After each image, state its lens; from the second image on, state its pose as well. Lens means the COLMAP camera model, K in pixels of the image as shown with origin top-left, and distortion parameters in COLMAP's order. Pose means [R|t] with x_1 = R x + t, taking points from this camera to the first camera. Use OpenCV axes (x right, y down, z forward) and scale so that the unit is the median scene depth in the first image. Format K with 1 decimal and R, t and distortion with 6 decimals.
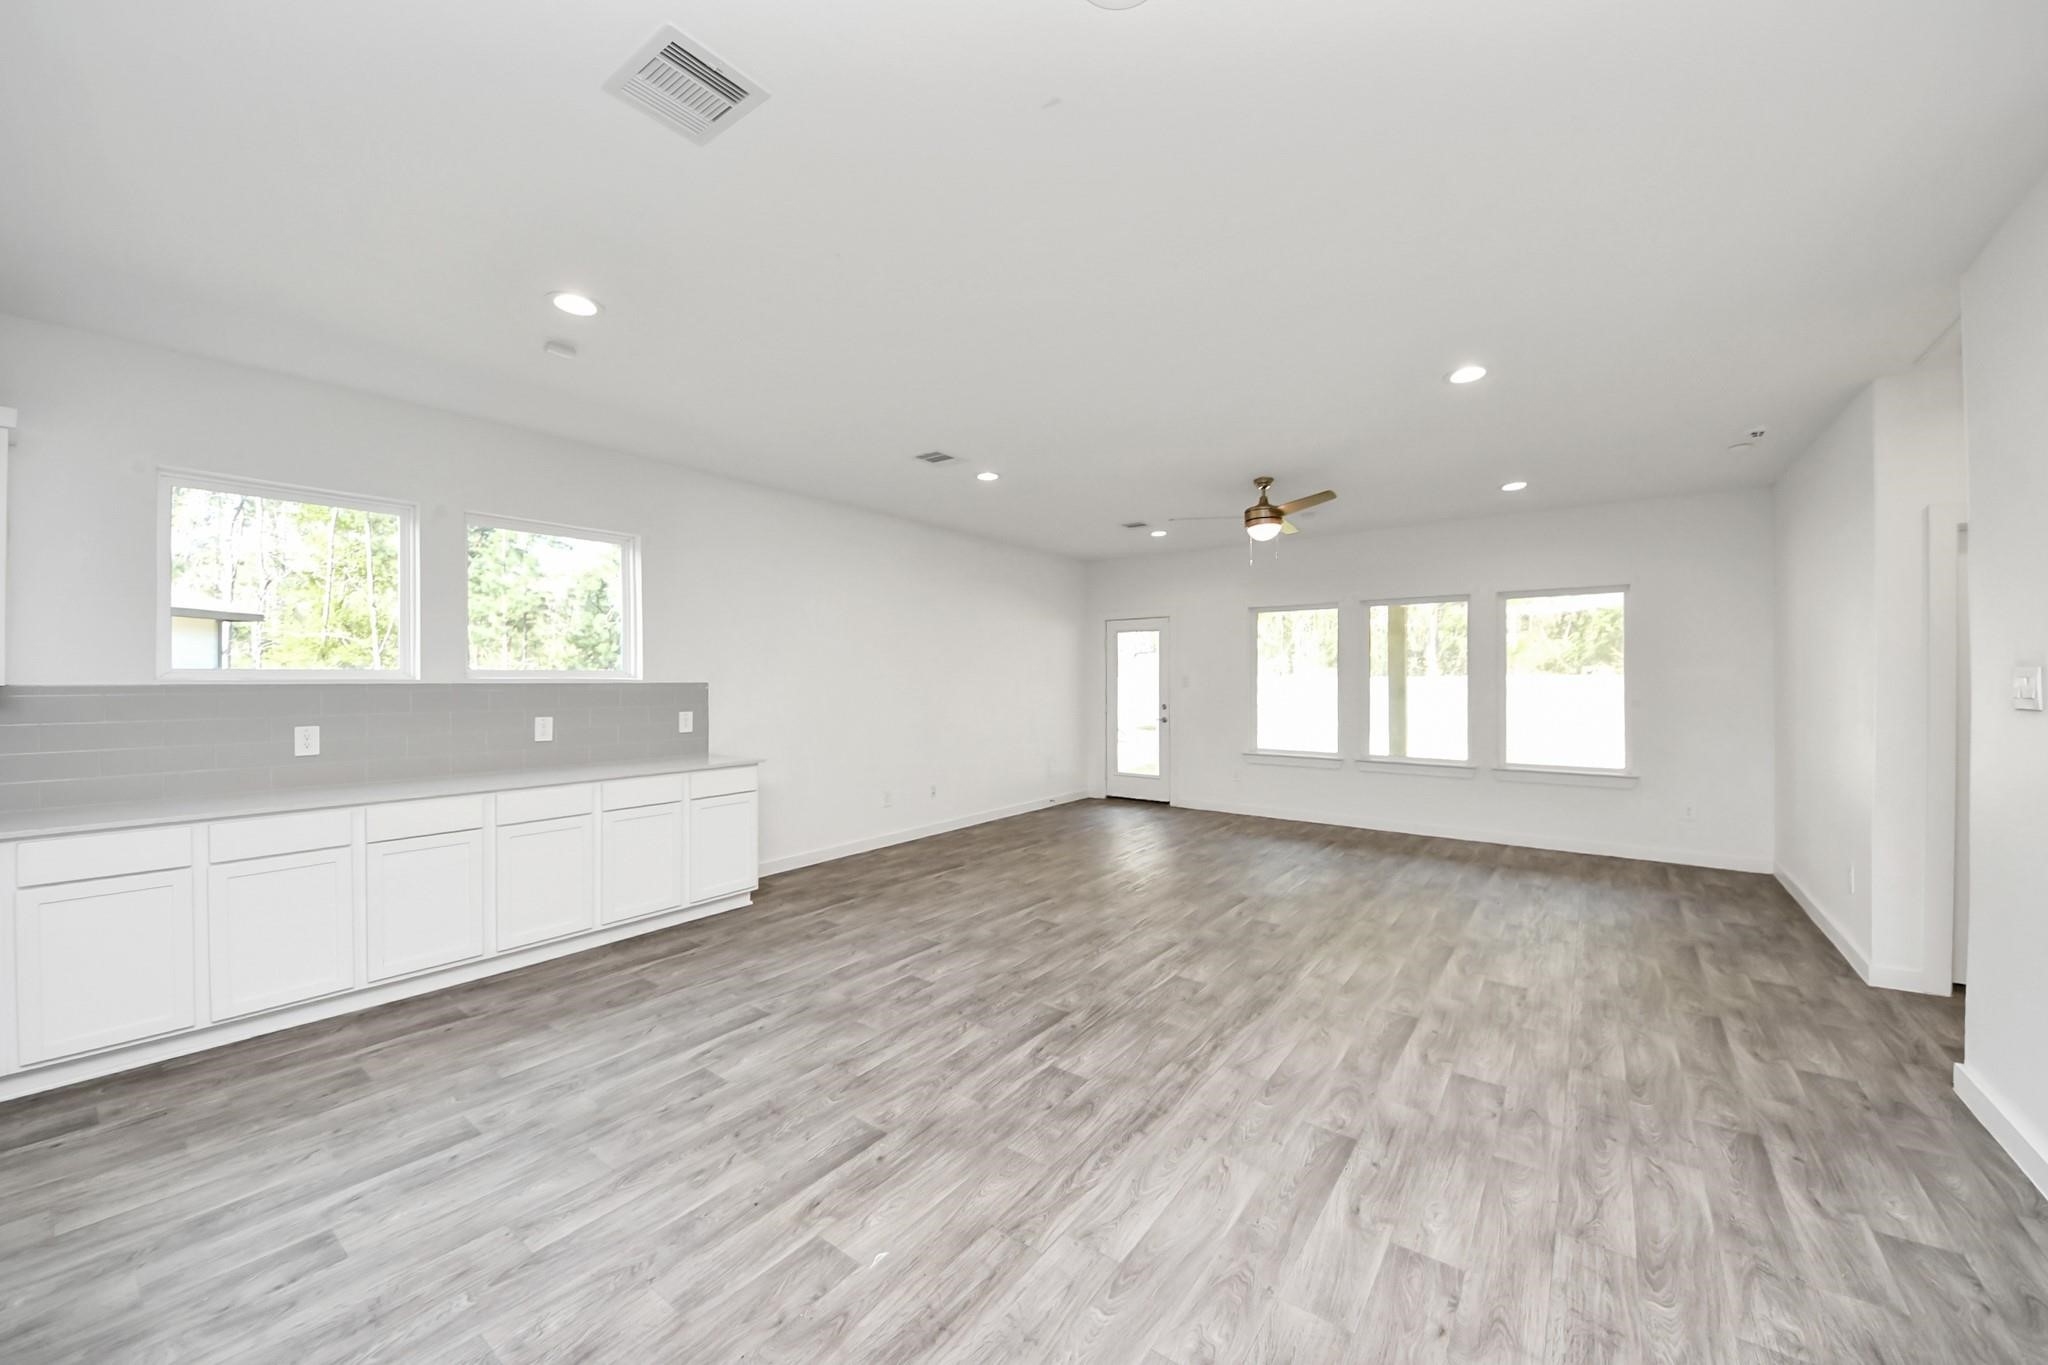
lens RADIAL K [[751.5, 0, 1038.7], [0, 751.5, 686.8], [0, 0, 1]] dist [-0.029650, 0.000133]
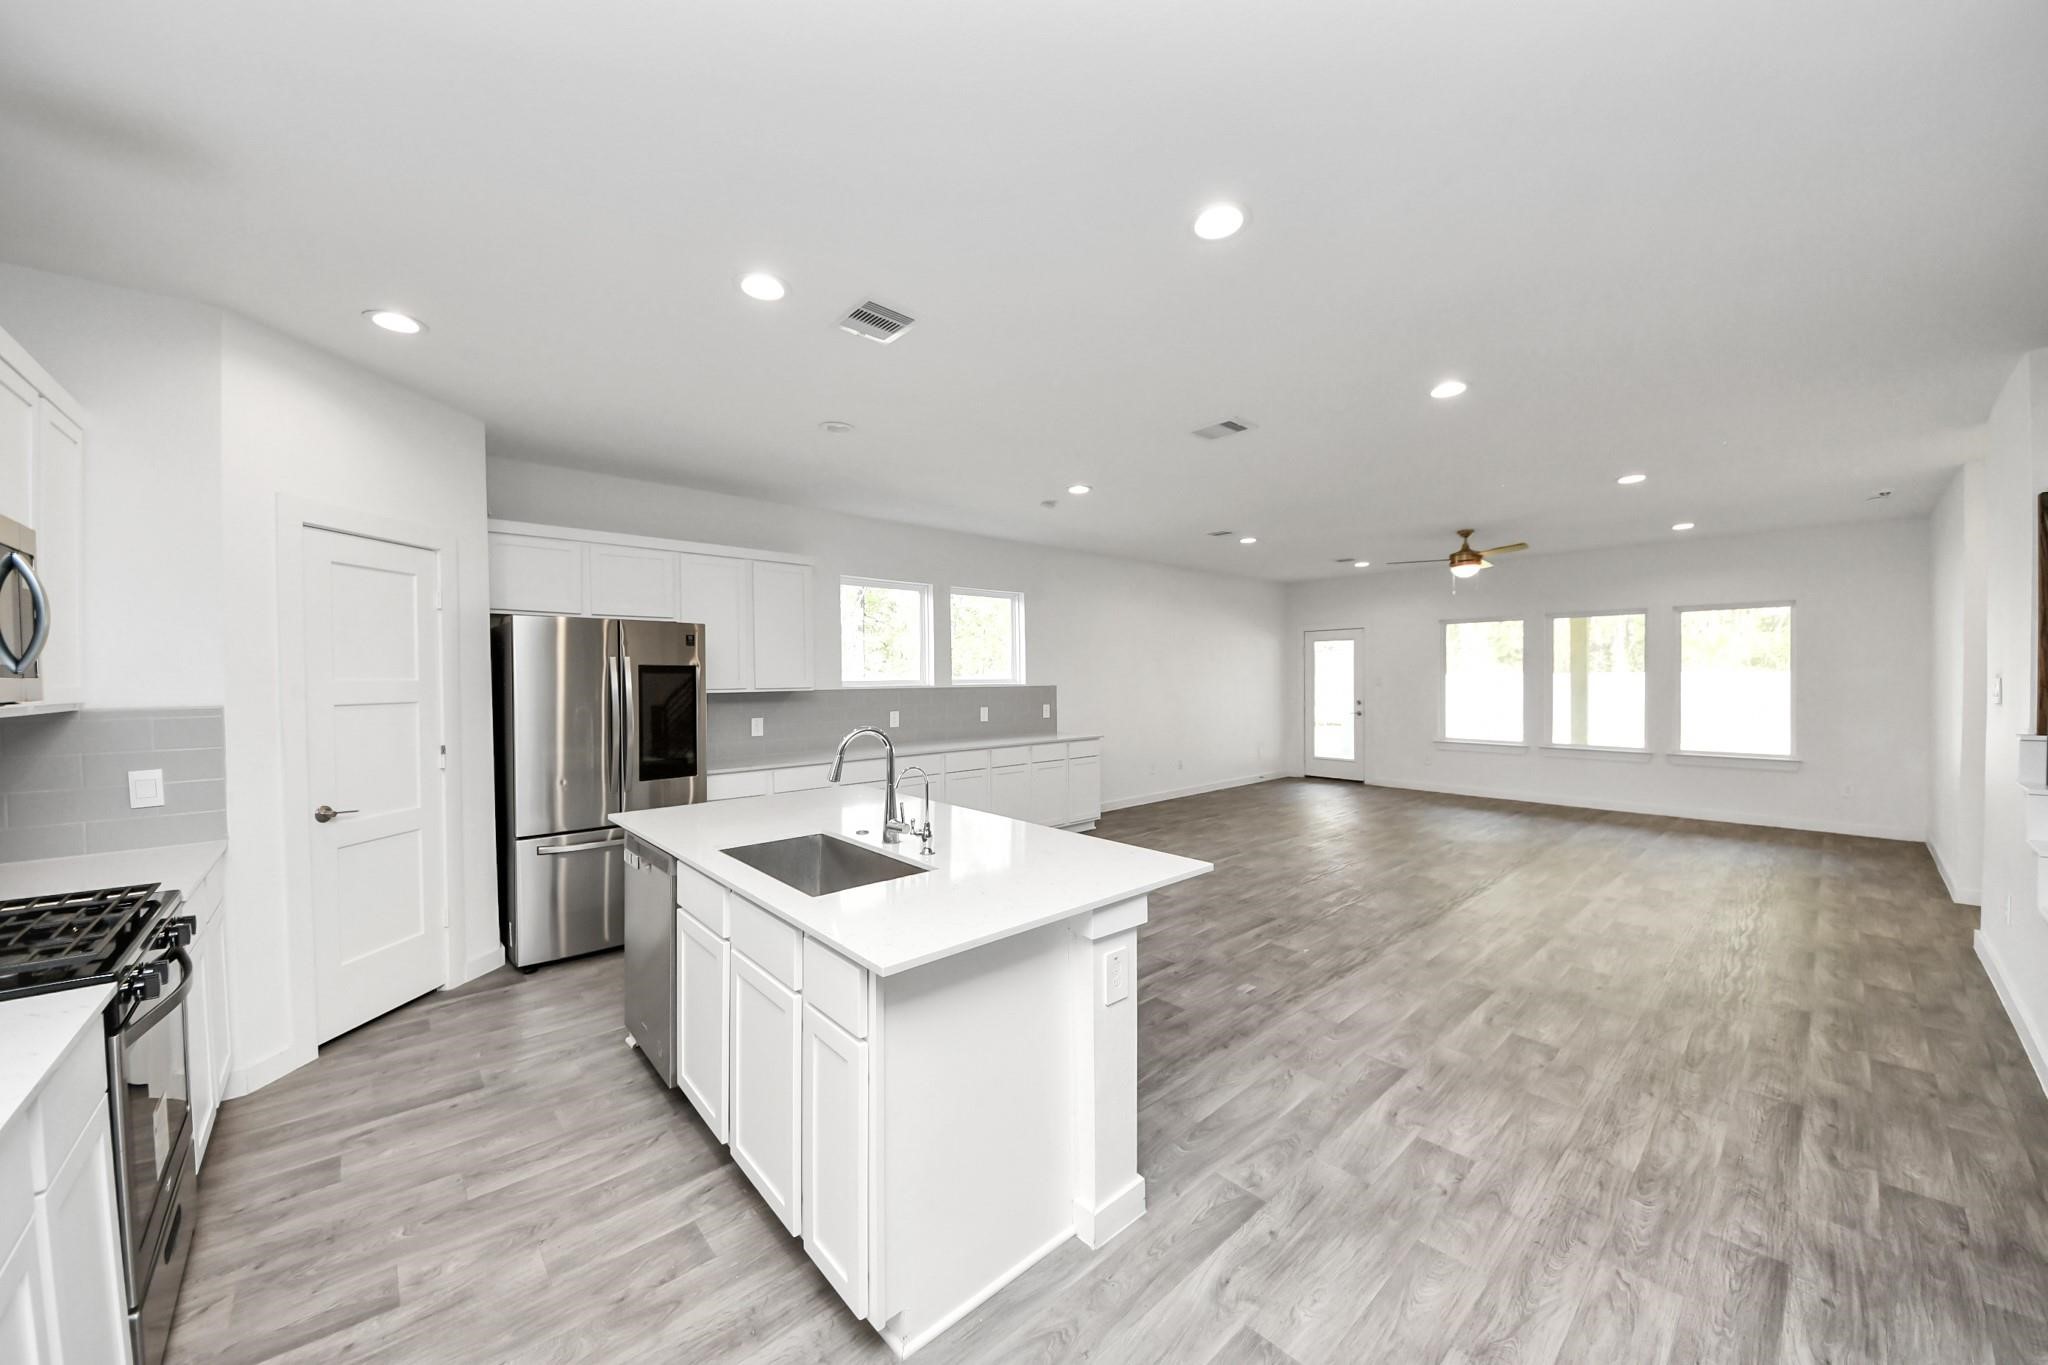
lens RADIAL K [[751.5, 0, 979.2], [0, 751.5, 691.3], [0, 0, 1]] dist [-0.029650, 0.000133]
pose [[0.971606, -0.000184, -0.236604, -0.210389], [0.002839, 0.999937, 0.010879, -0.008904], [0.236587, -0.011242, 0.971545, -0.452020]]
